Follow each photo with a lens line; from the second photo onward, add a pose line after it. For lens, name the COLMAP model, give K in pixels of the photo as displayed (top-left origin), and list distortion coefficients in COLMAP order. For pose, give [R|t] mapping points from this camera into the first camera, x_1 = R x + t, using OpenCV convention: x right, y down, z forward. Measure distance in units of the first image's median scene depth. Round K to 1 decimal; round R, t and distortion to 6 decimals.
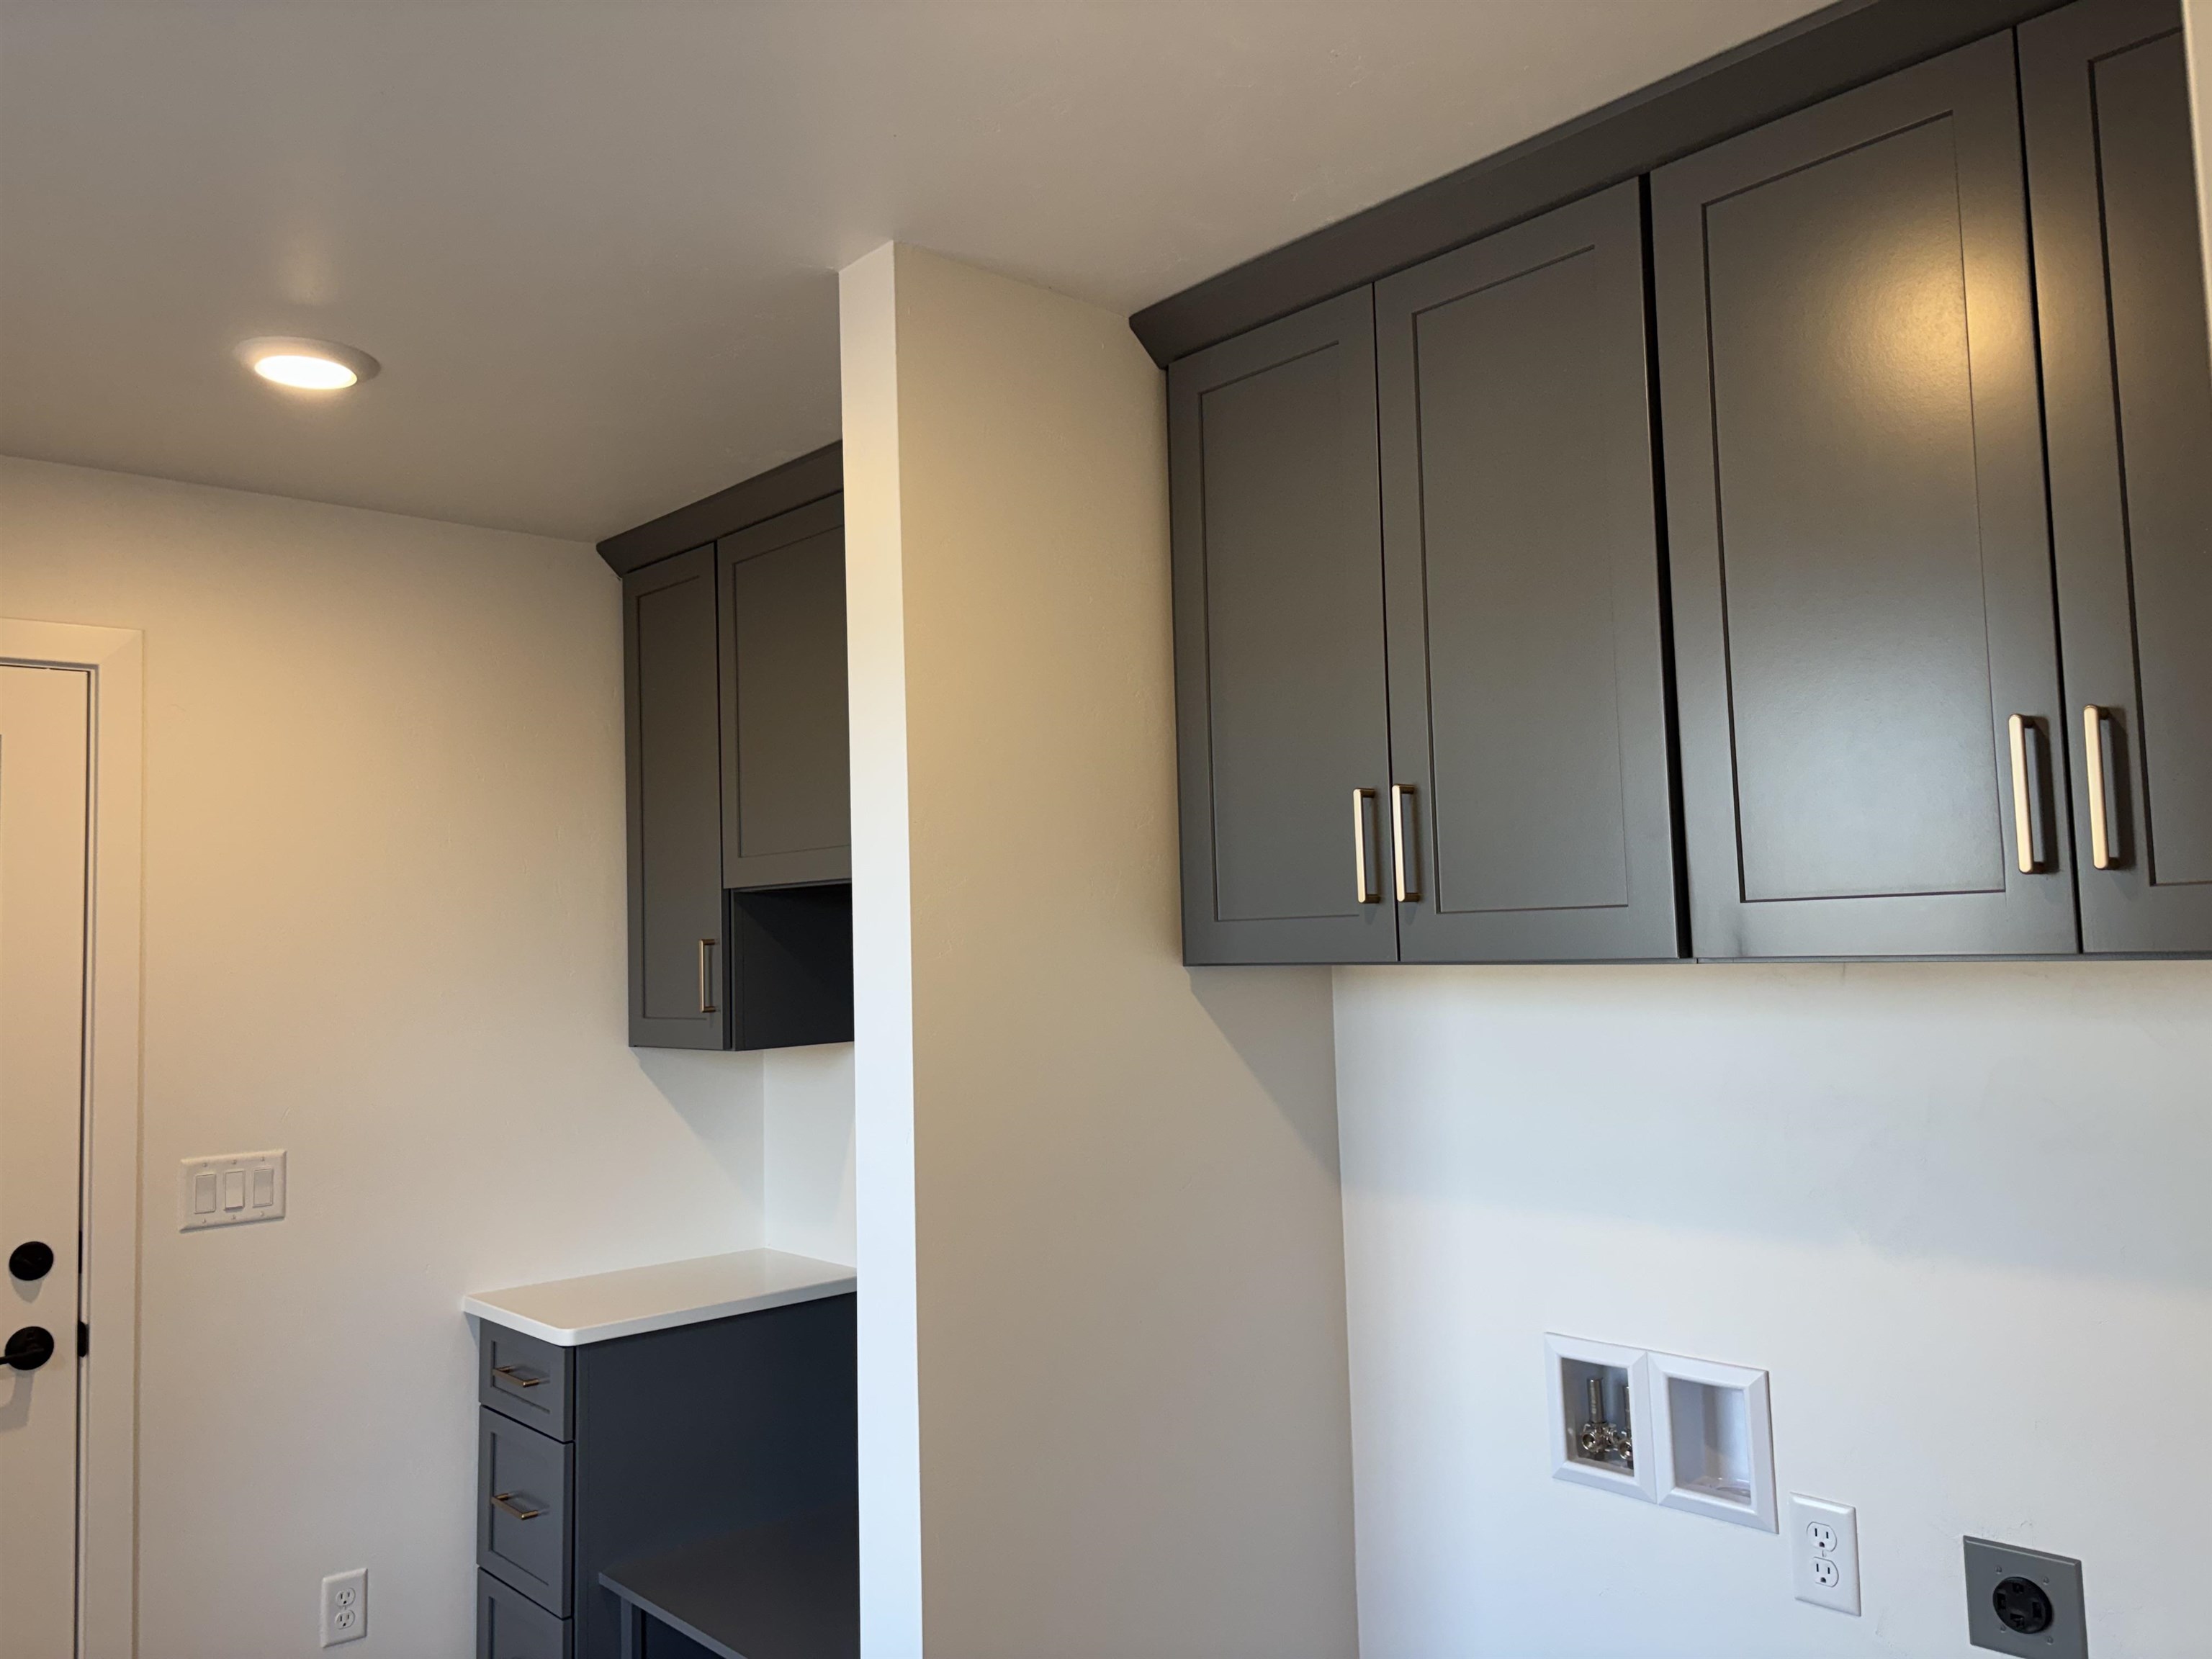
lens RADIAL K [[1653.1, 0, 1115.1], [0, 1653.1, 838.9], [0, 0, 1]] dist [0.048636, -0.034974]
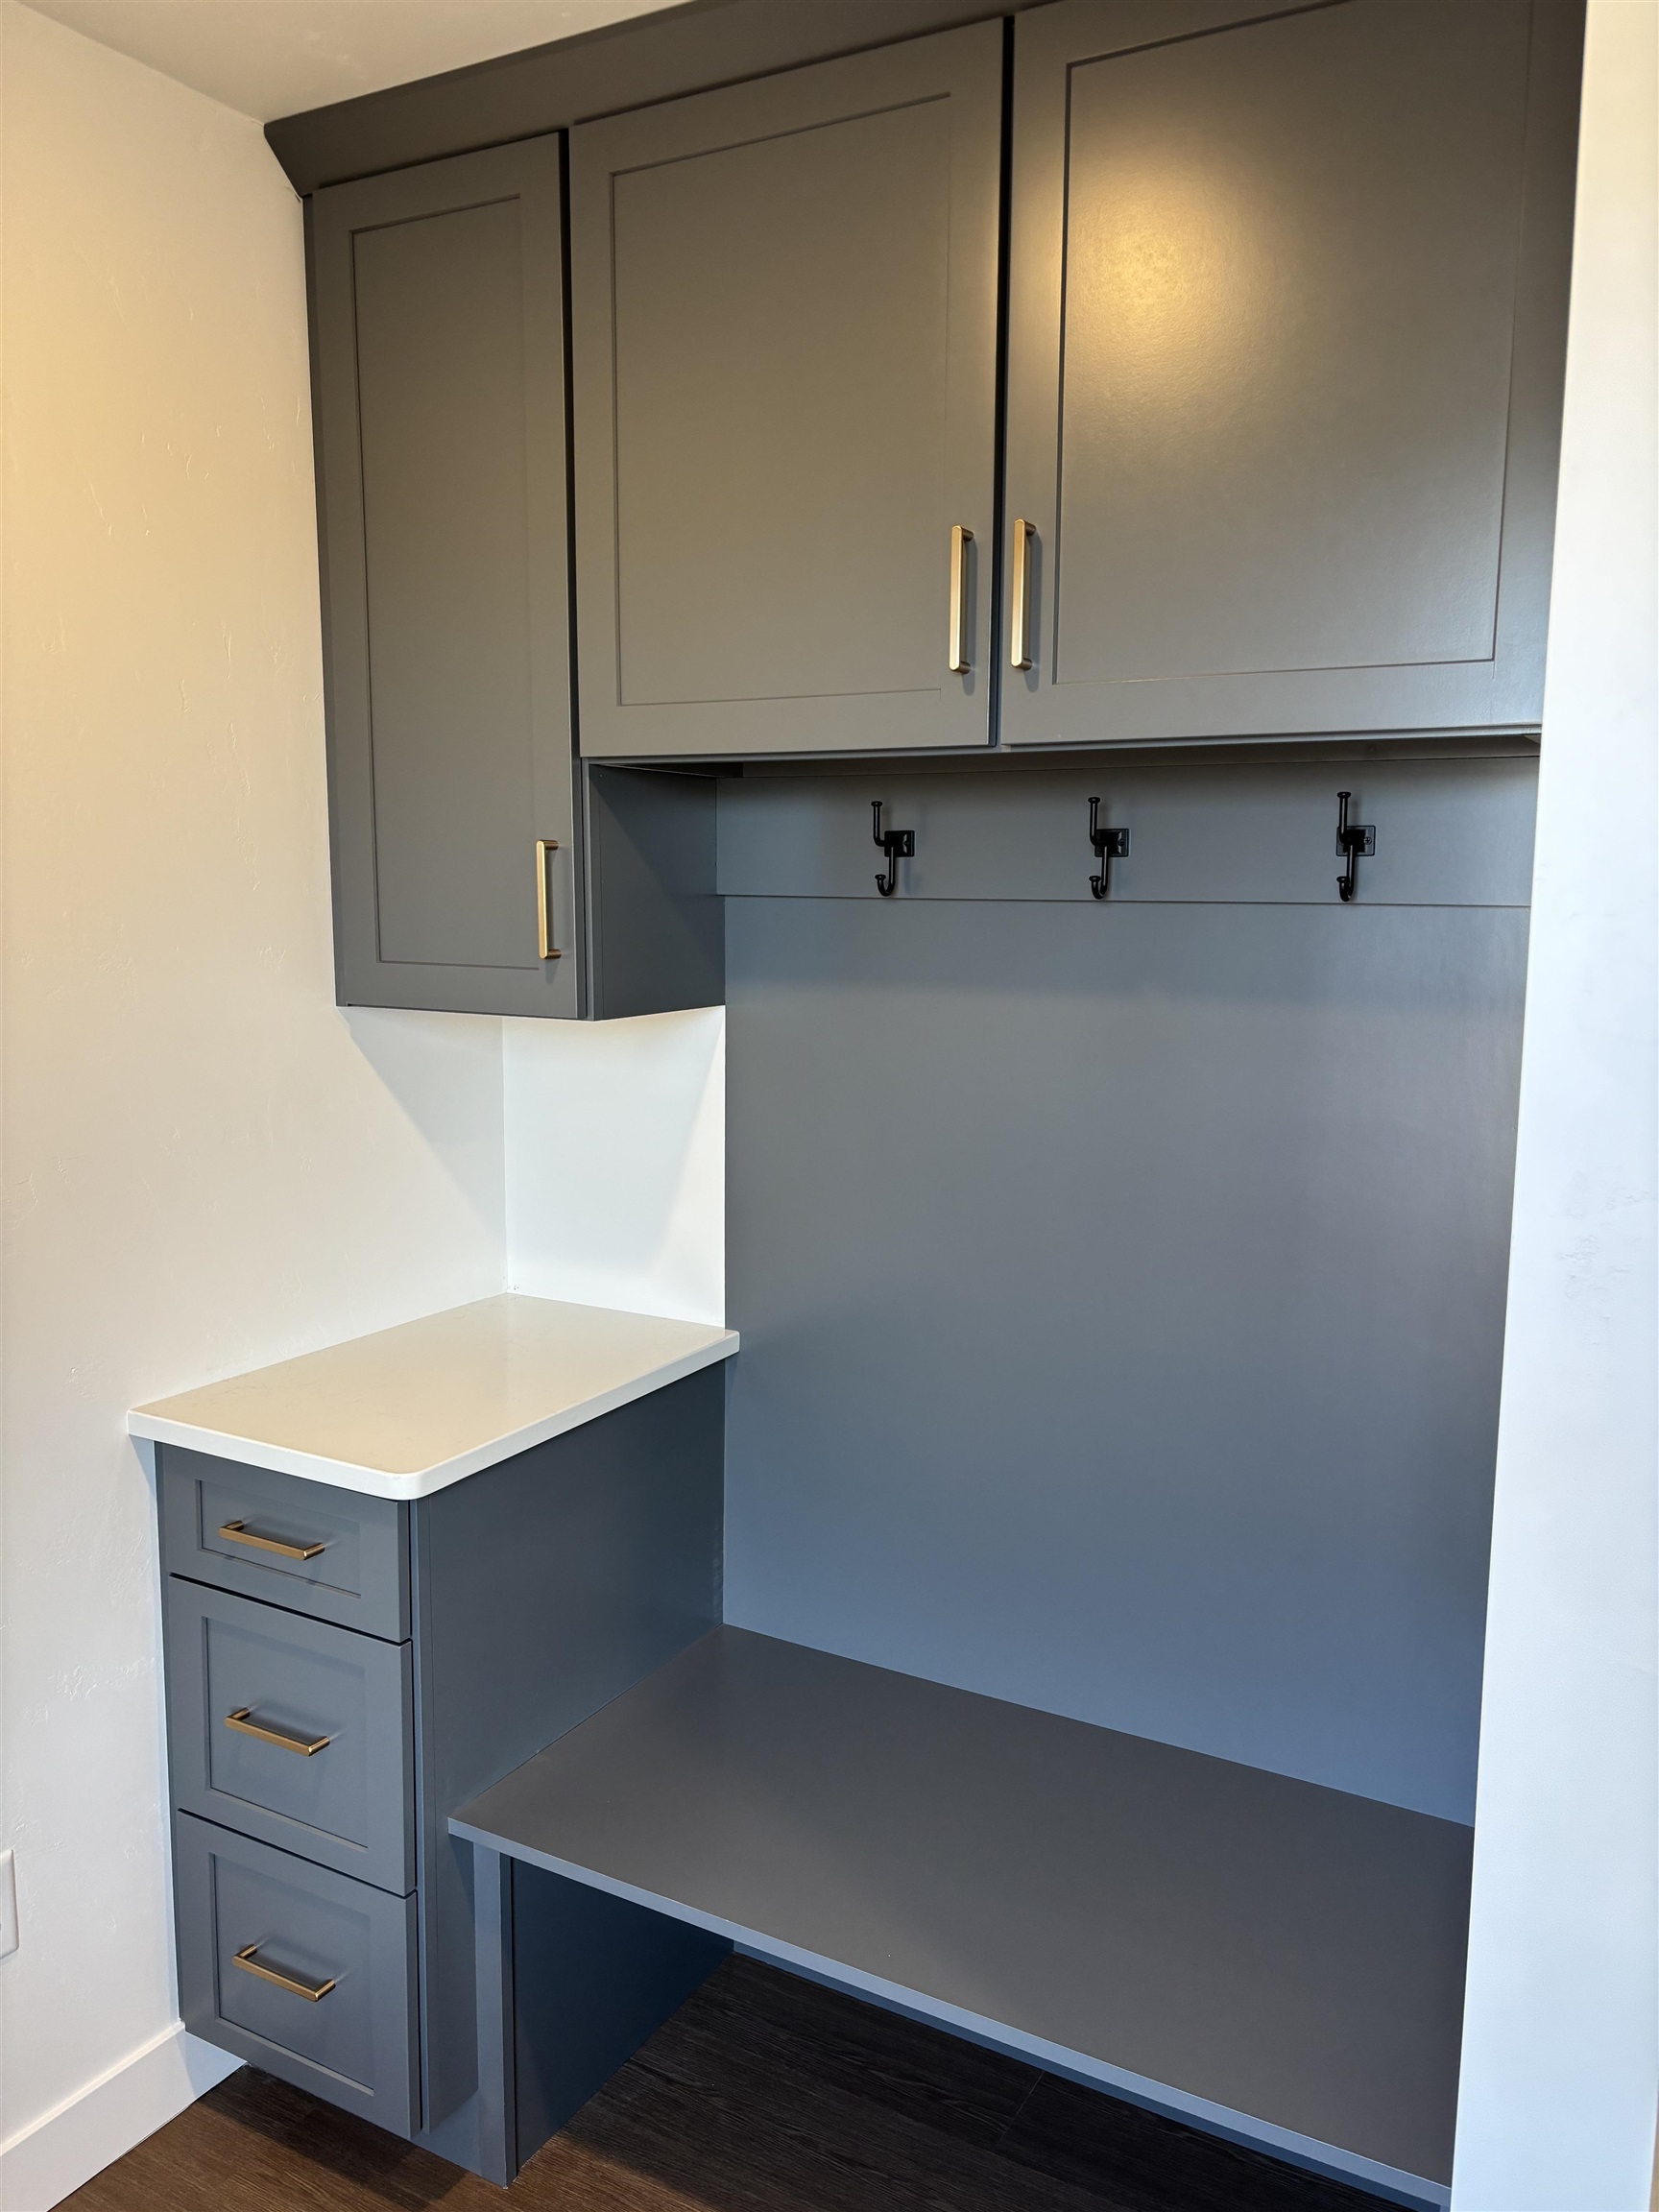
lens RADIAL K [[1653.1, 0, 821.9], [0, 1653.1, 1097.3], [0, 0, 1]] dist [0.048636, -0.034974]
pose [[0.948396, -0.012217, 0.316854, -0.345246], [-0.051397, 0.980120, 0.191631, 0.030422], [-0.312896, -0.198027, 0.928914, 0.377427]]
